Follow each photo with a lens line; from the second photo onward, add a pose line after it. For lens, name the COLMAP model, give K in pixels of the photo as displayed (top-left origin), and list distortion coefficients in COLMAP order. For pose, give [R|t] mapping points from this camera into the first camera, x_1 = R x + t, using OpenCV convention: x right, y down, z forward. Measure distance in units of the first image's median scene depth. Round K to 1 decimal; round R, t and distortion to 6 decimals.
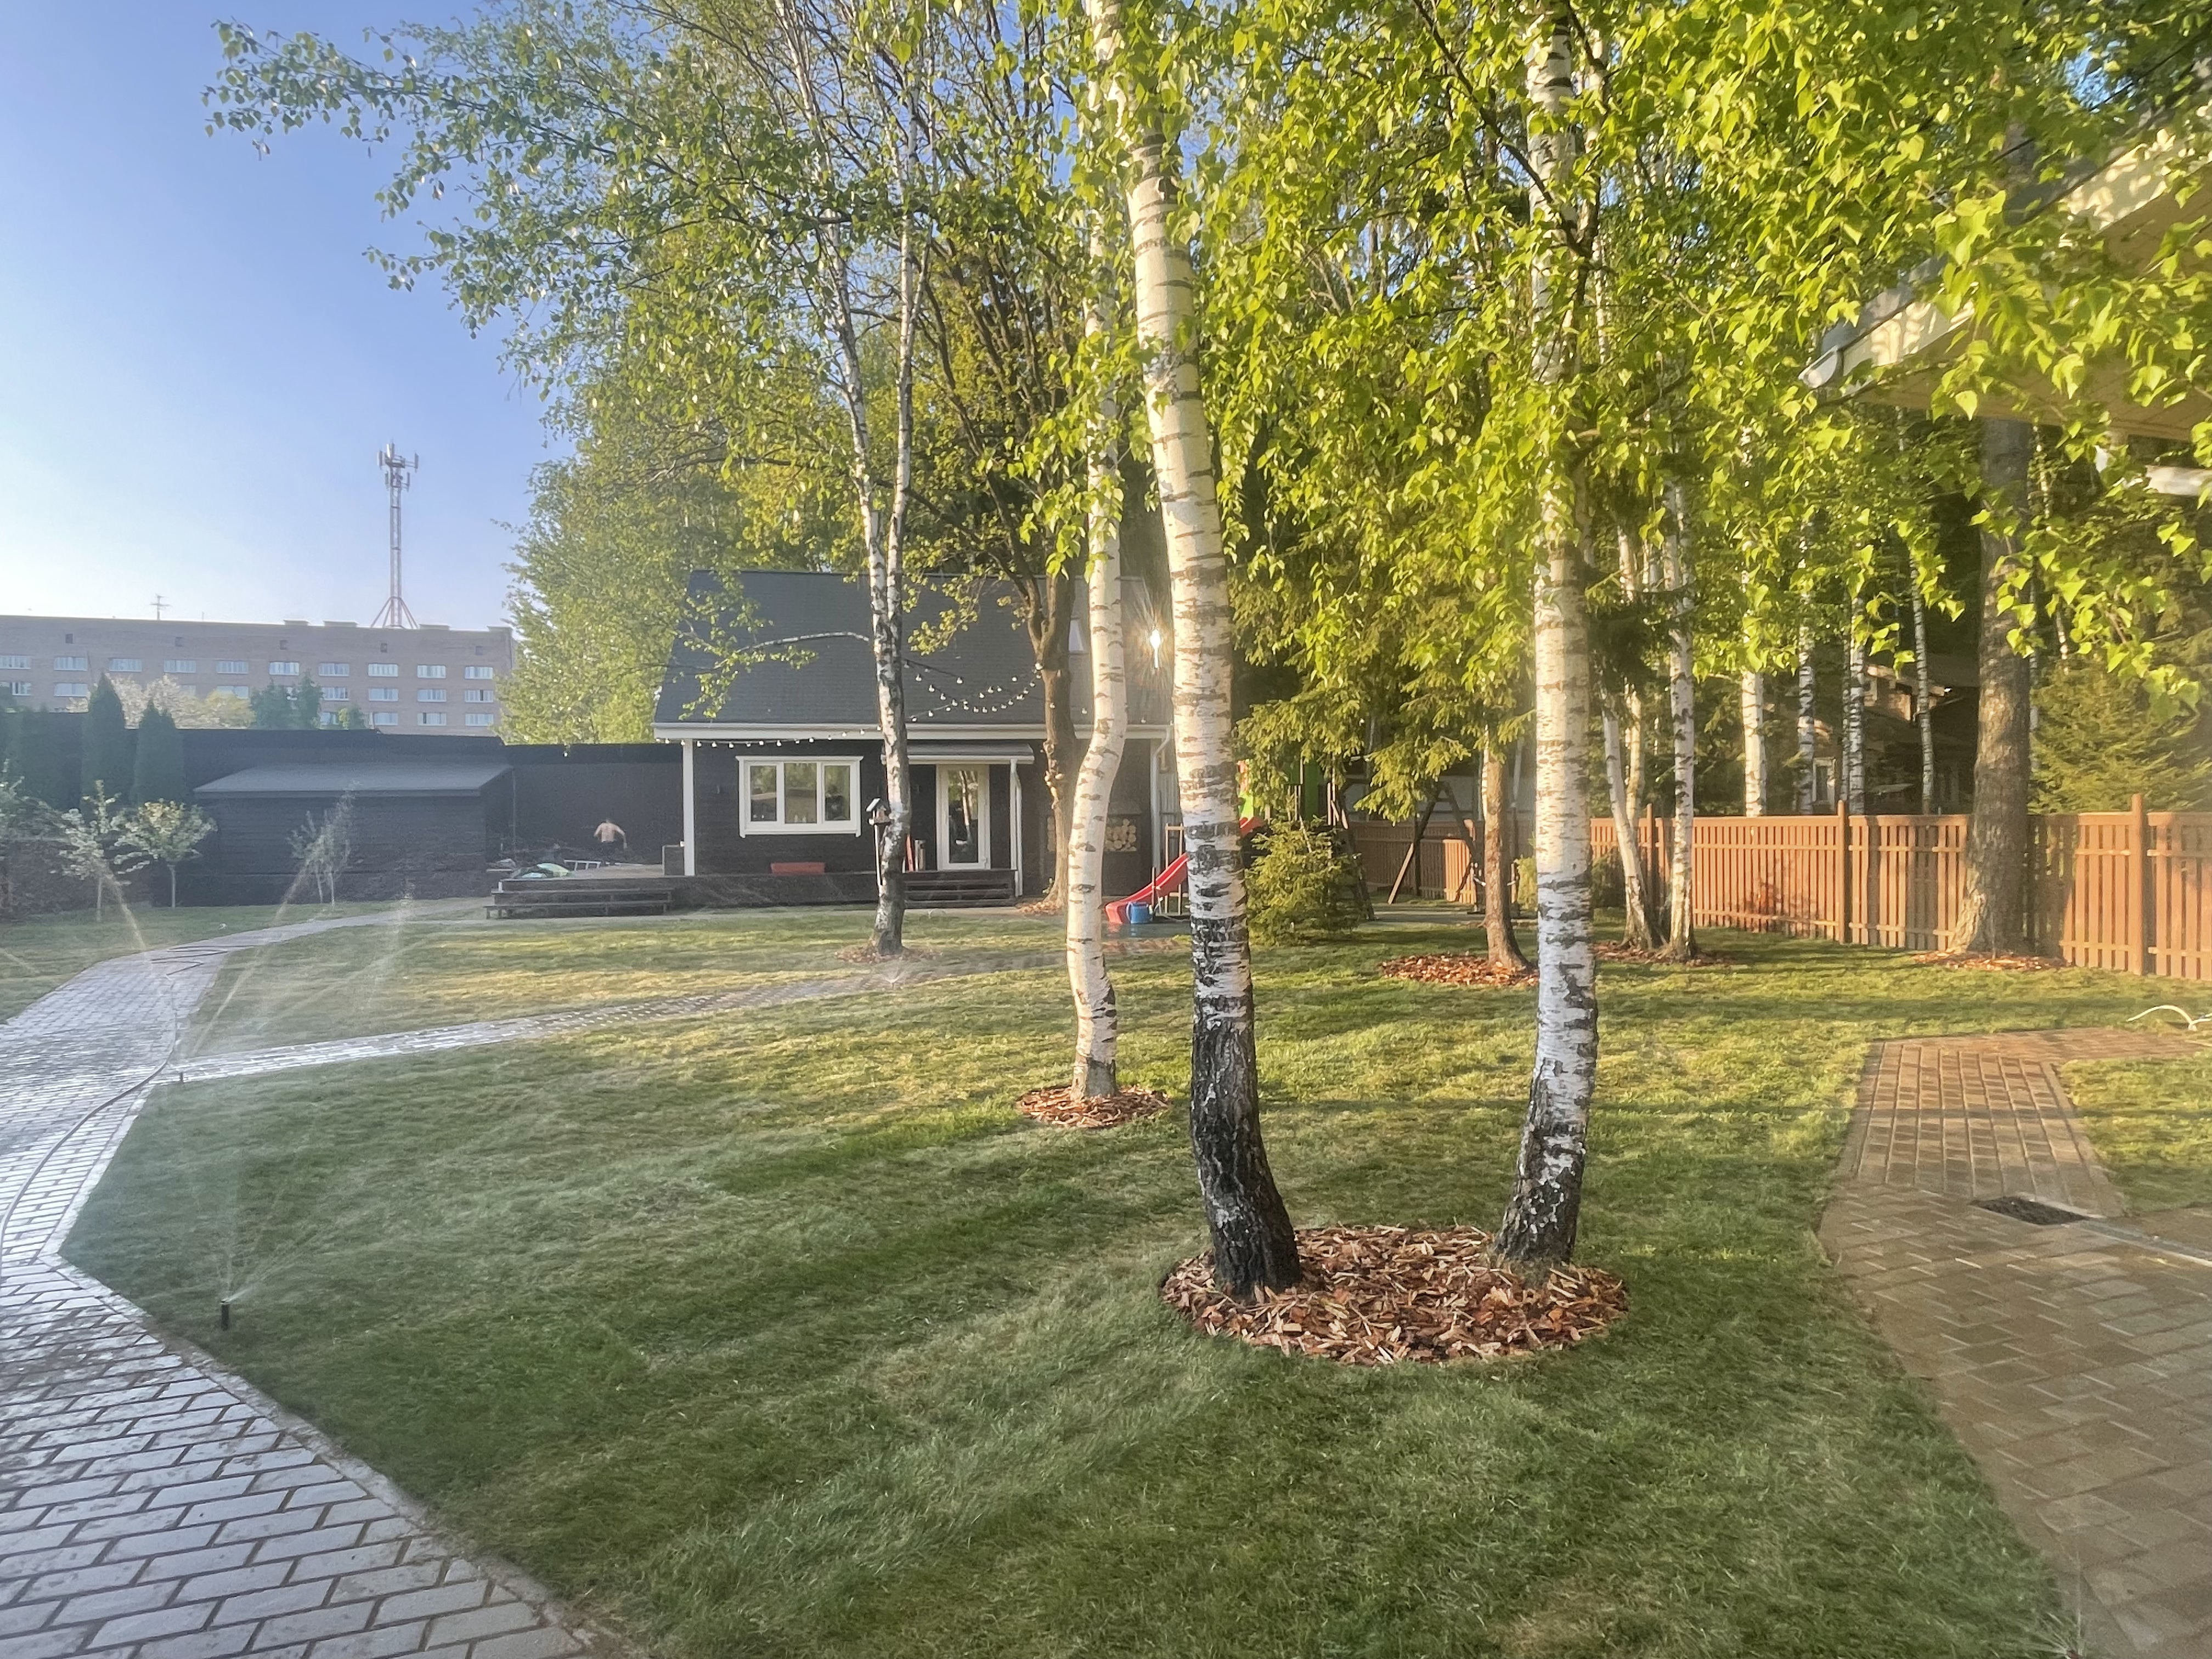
lens RADIAL K [[1155.0, 0, 1106.0], [0, 1155.0, 829.5], [0, 0, 1]] dist [-0.014085, -0.000803]
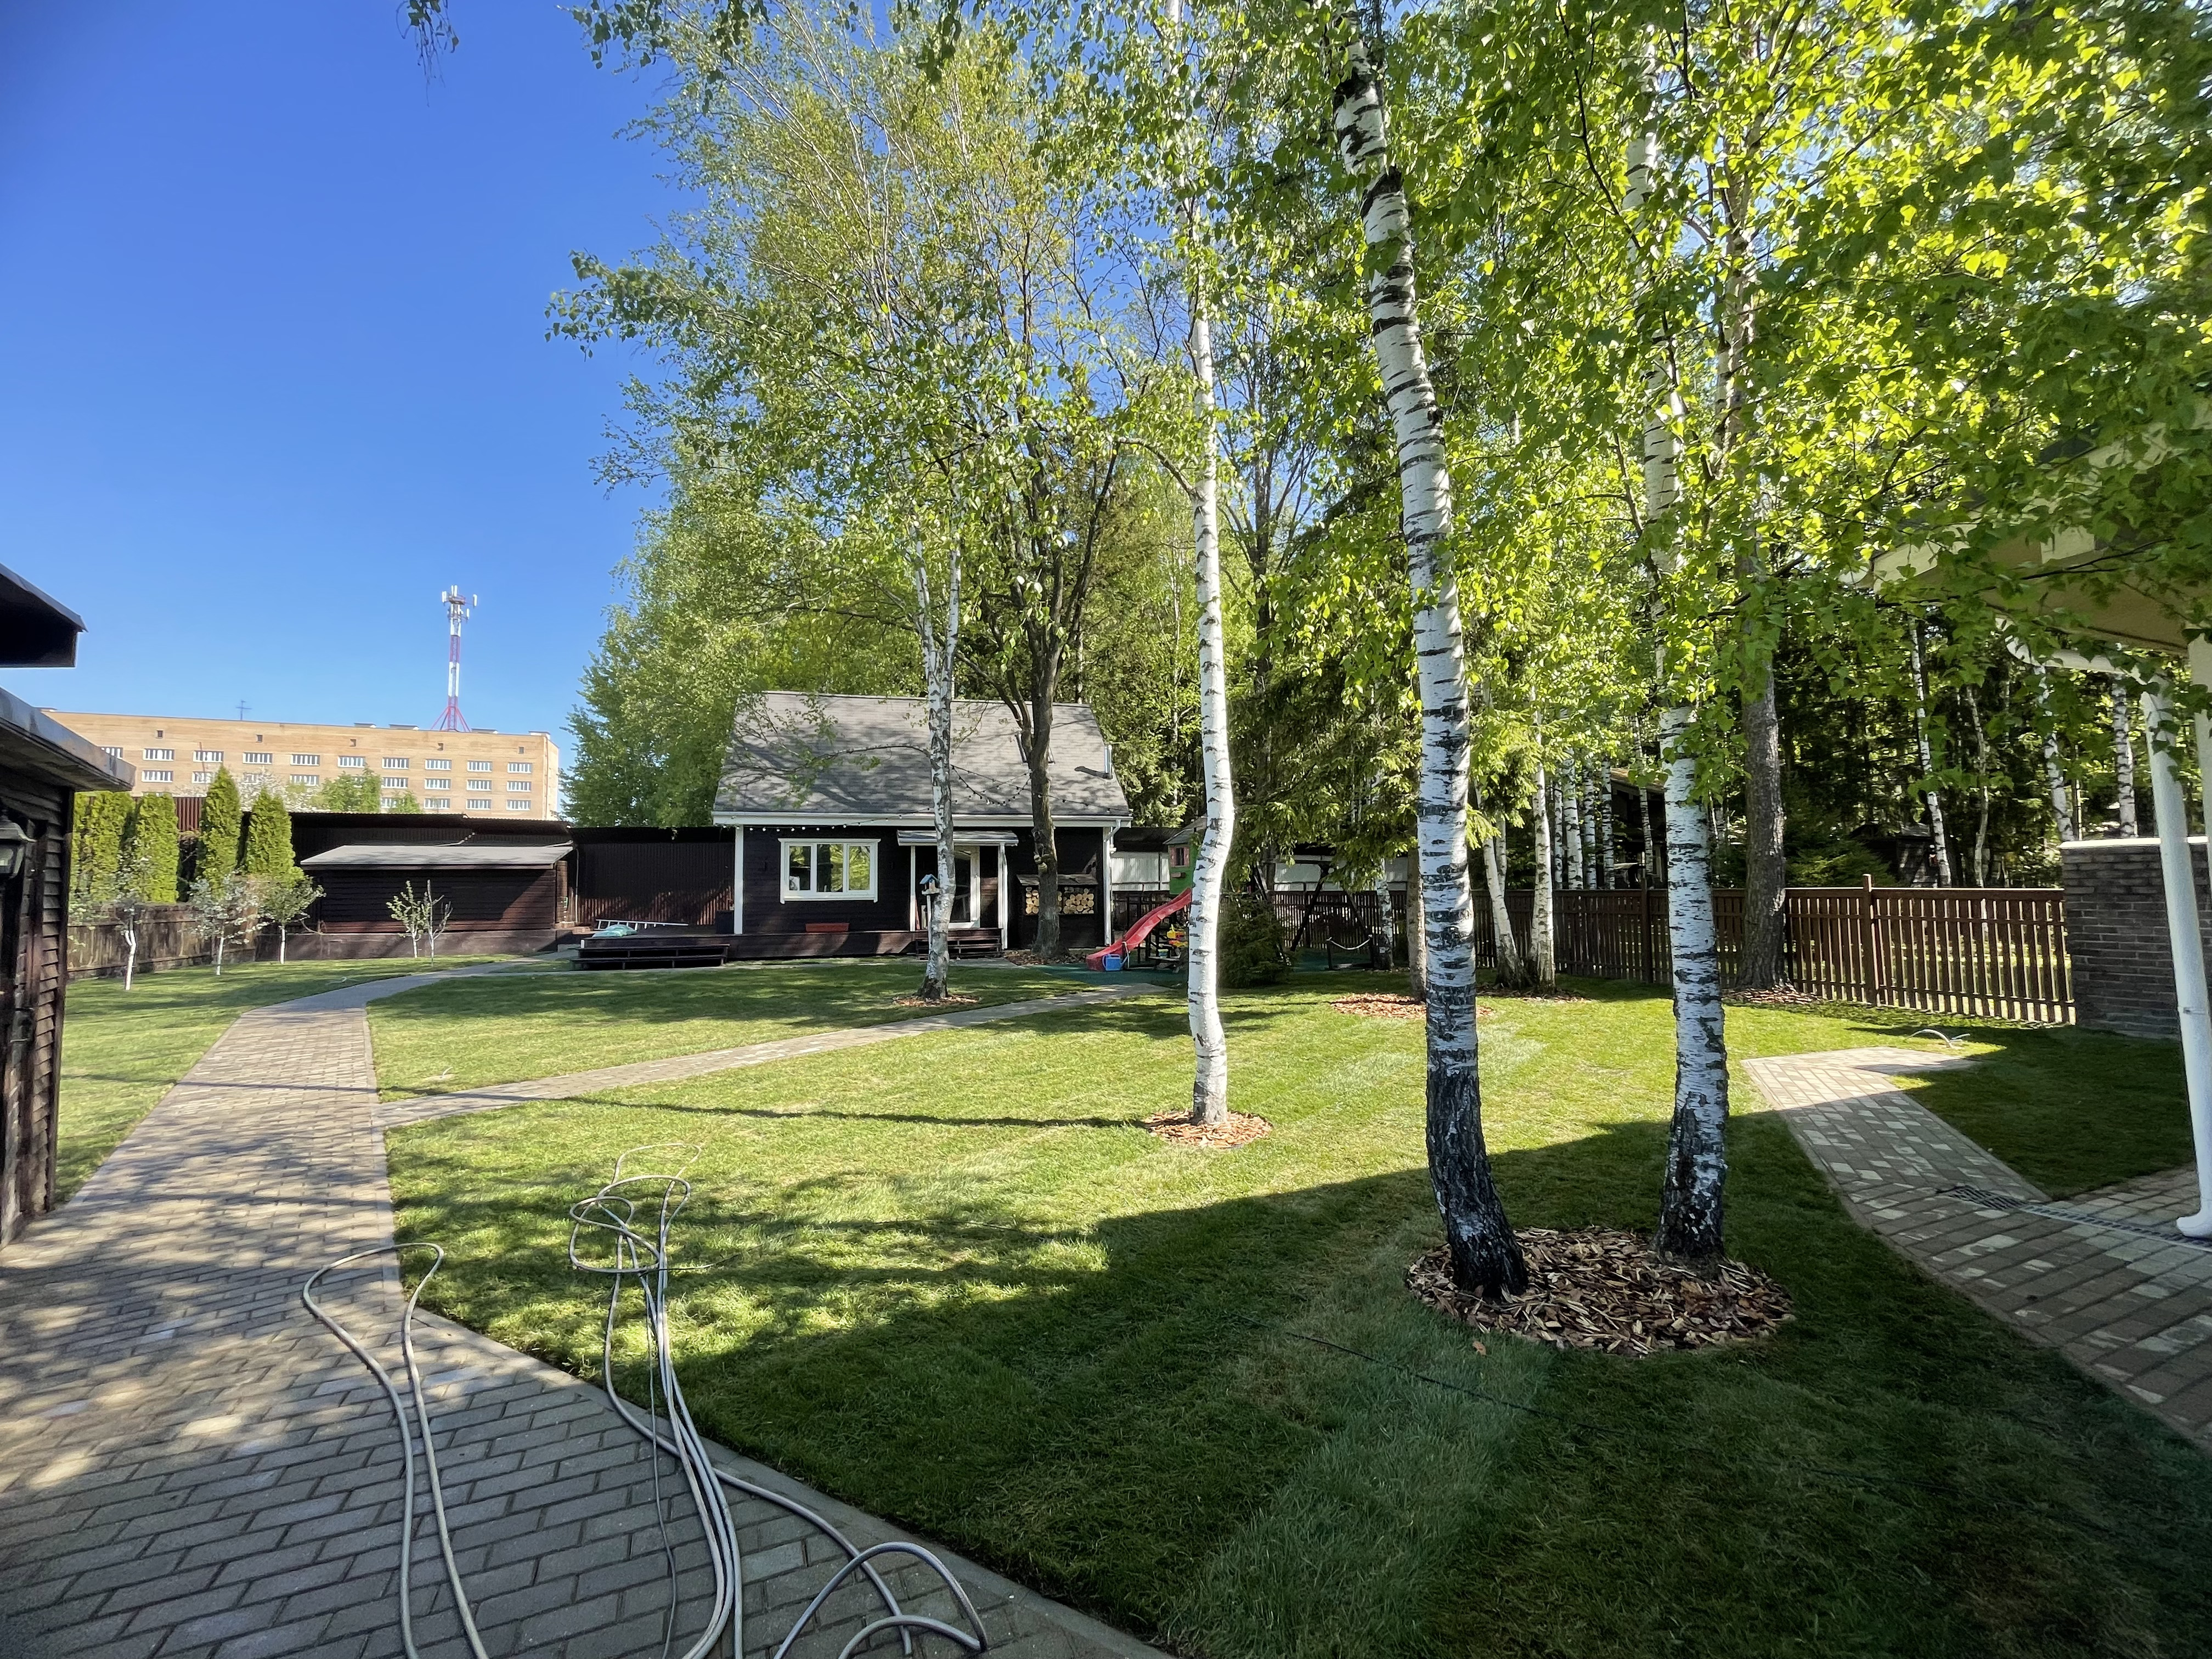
lens RADIAL K [[884.7, 0, 1106.0], [0, 884.7, 829.5], [0, 0, 1]] dist [0.000075, 0.000492]
pose [[0.995161, 0.005932, 0.098075, -0.365429], [0.001090, 0.997448, -0.071387, -0.023369], [-0.098249, 0.071148, 0.992615, 0.066742]]
